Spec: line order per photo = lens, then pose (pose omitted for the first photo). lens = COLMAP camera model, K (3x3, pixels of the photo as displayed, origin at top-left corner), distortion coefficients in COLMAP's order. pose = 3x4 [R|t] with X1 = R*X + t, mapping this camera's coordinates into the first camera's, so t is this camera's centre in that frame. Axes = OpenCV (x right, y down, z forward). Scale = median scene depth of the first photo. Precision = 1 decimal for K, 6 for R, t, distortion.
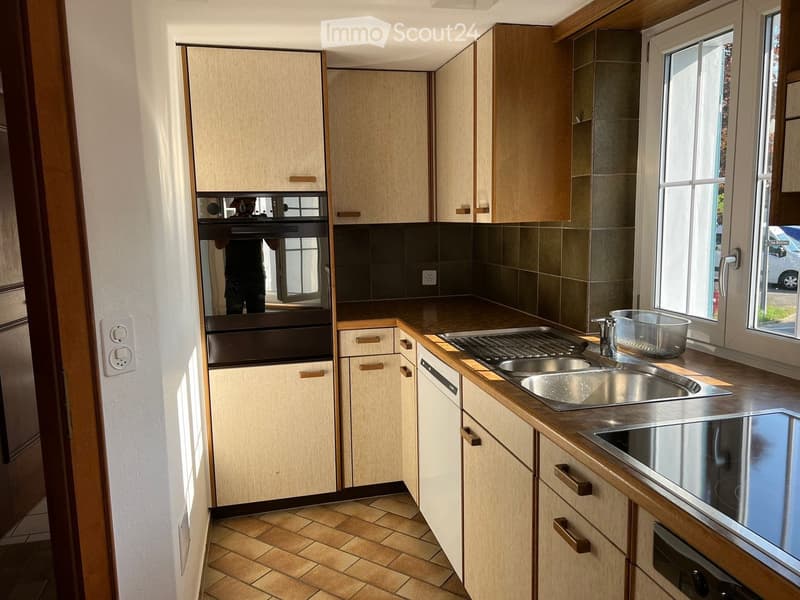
lens RADIAL K [[600.6, 0, 397.2], [0, 600.6, 298.0], [0, 0, 1]] dist [0.038329, -0.036655]
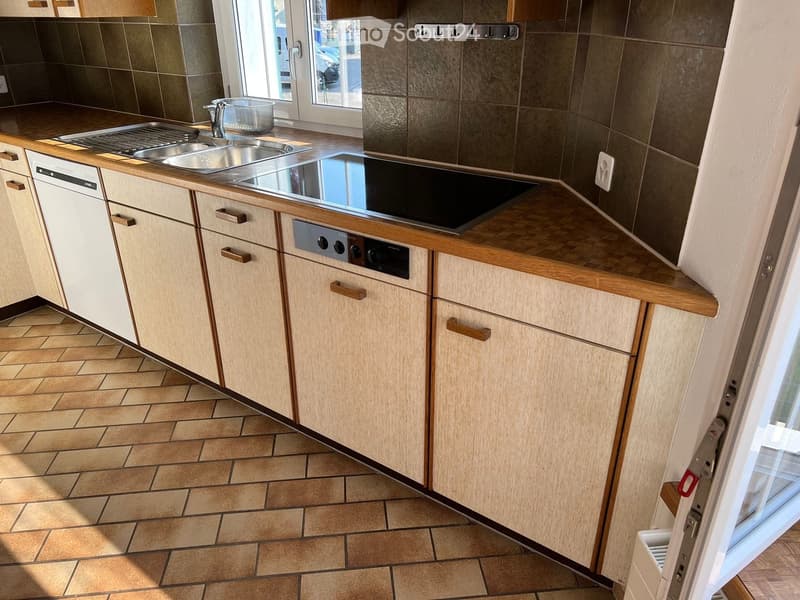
lens RADIAL K [[600.6, 0, 397.2], [0, 600.6, 298.0], [0, 0, 1]] dist [0.038329, -0.036655]
pose [[0.768252, -0.265237, 0.582613, -0.168633], [0.077801, 0.942063, 0.326288, 0.029356], [-0.635402, -0.205344, 0.744378, -0.202099]]
